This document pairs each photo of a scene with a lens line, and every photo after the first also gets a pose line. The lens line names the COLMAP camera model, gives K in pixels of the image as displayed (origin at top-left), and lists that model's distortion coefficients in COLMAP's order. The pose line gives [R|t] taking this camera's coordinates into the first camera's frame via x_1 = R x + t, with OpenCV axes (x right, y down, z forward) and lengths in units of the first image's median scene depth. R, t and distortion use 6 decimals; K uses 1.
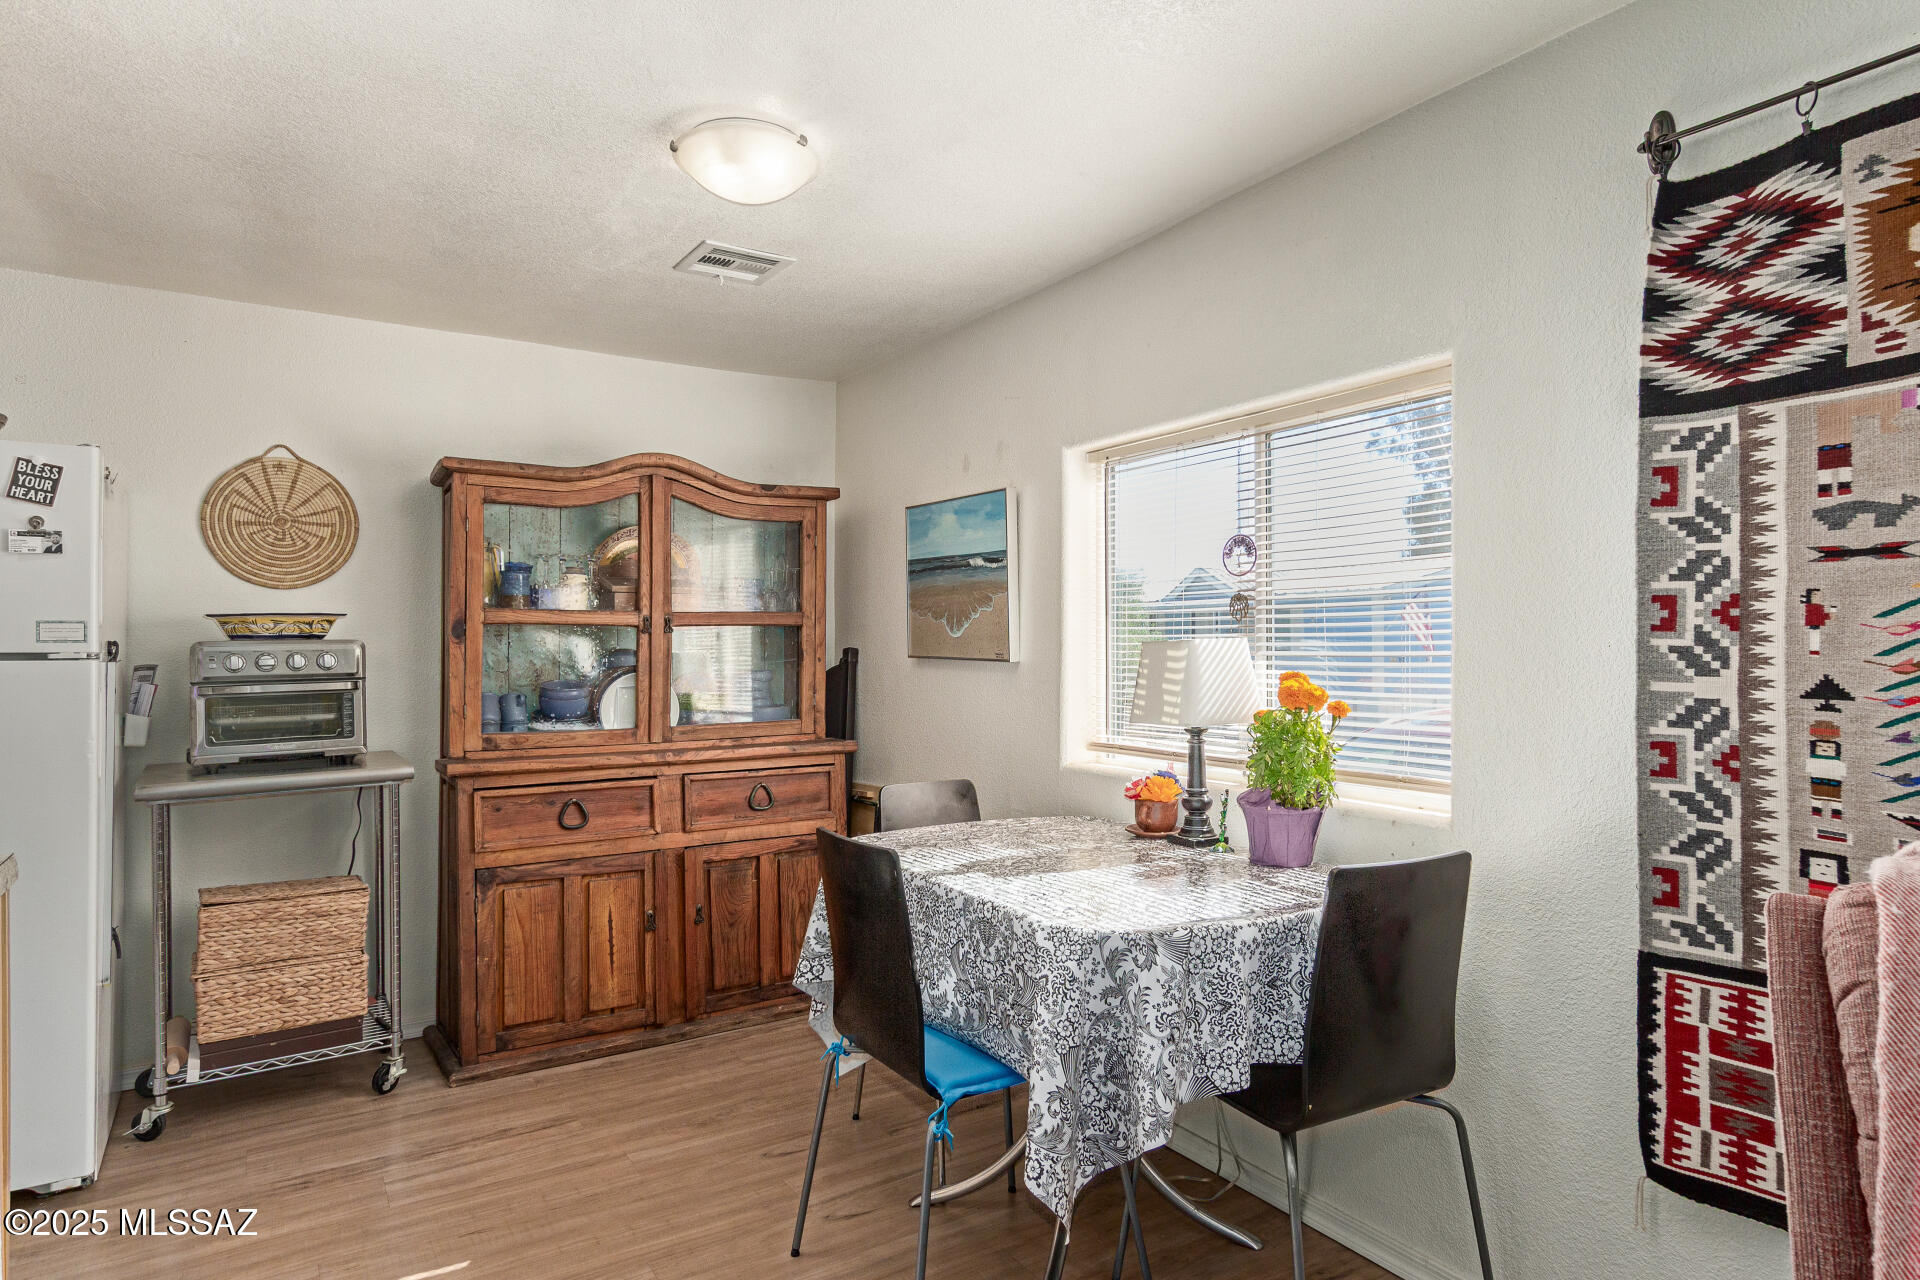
lens RADIAL K [[1090.8, 0, 960.0], [0, 1090.8, 640.0], [0, 0, 1]] dist [0.005254, 0.000889]
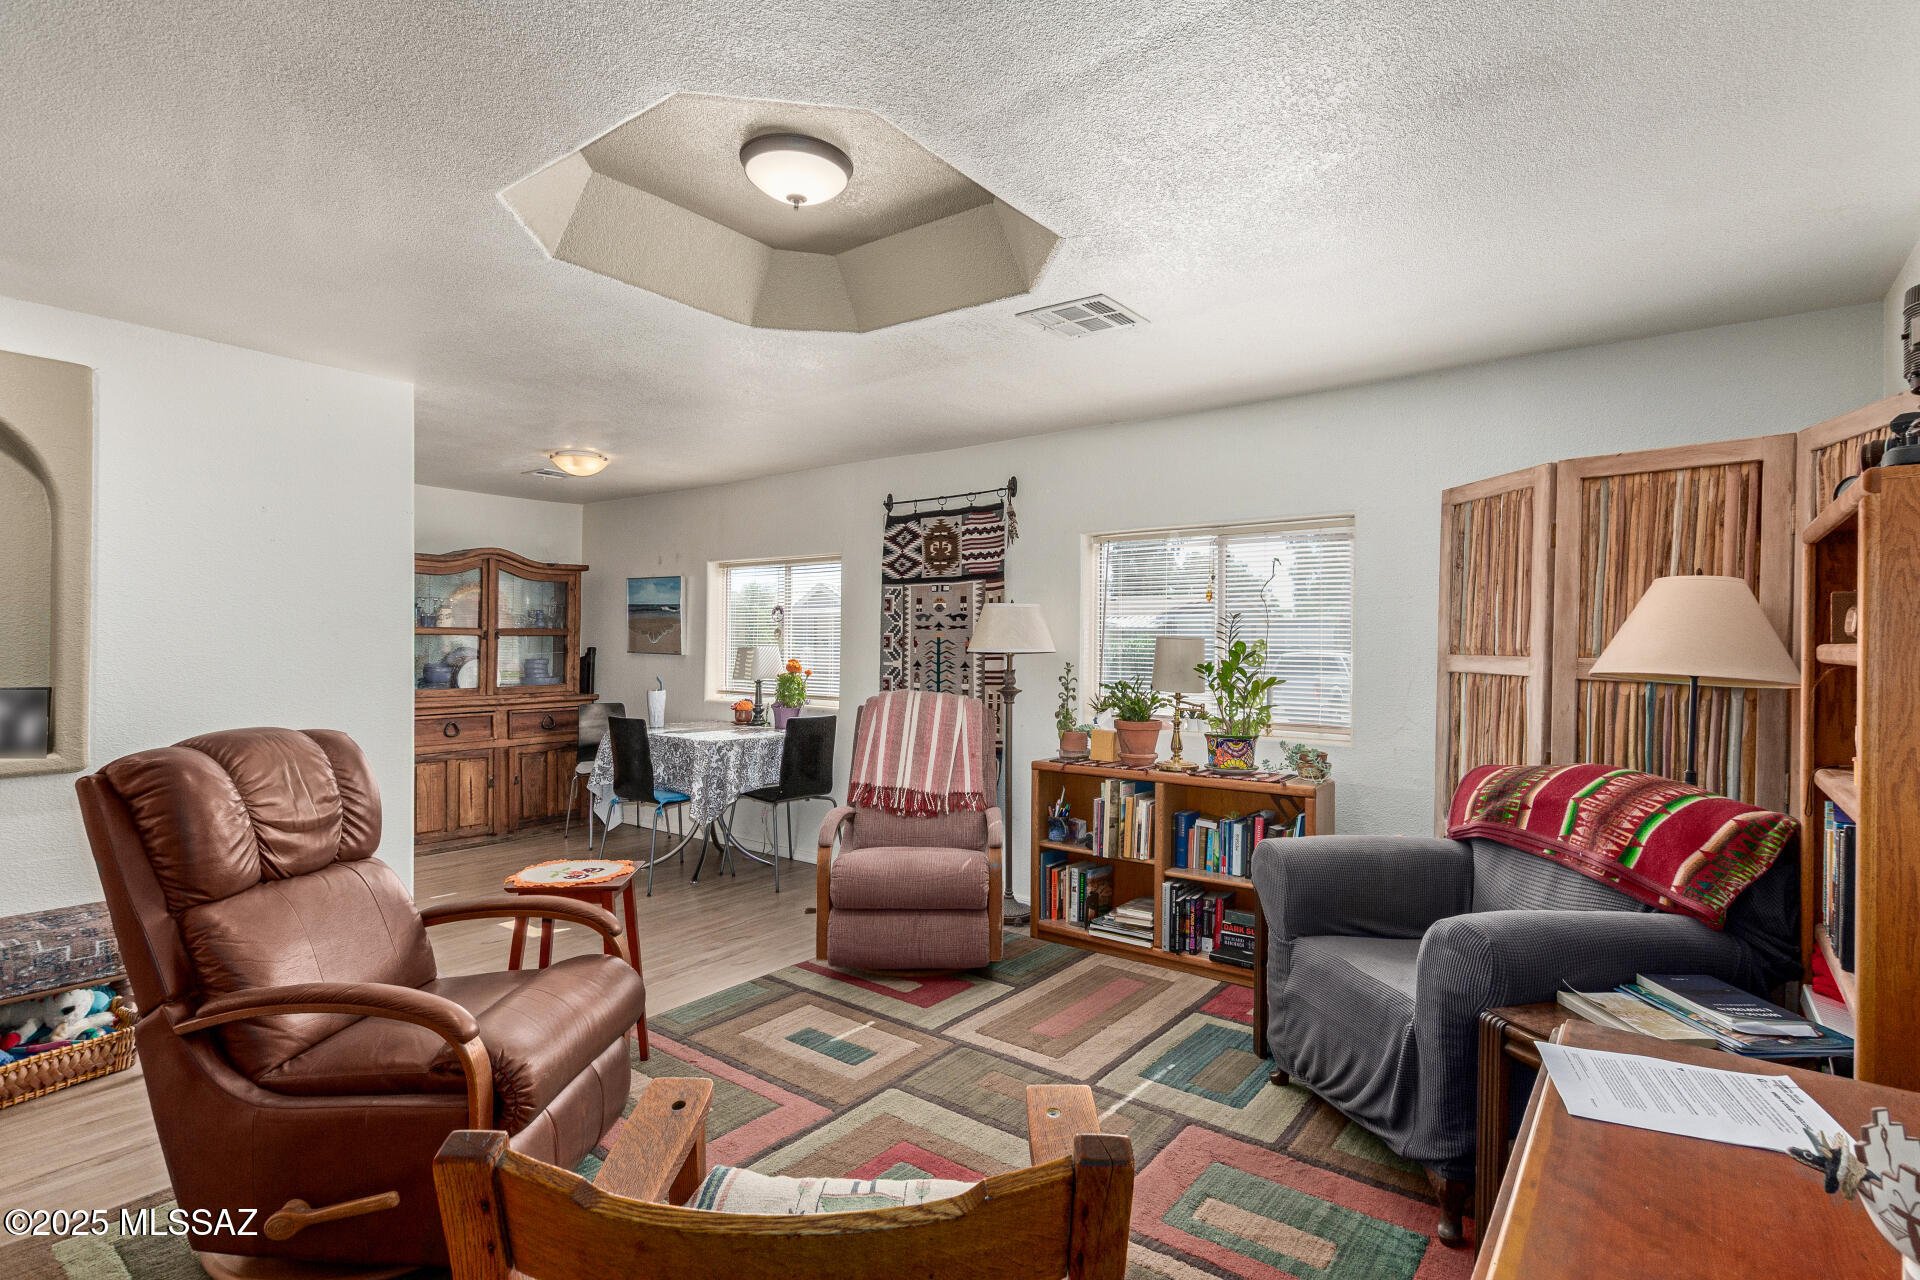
lens RADIAL K [[931.8, 0, 991.7], [0, 931.8, 642.9], [0, 0, 1]] dist [0.000734, 0.000056]
pose [[0.927256, 0.010499, 0.374282, -0.087648], [-0.012943, 0.999908, 0.004016, -0.022578], [-0.374205, -0.008568, 0.927306, -1.108855]]
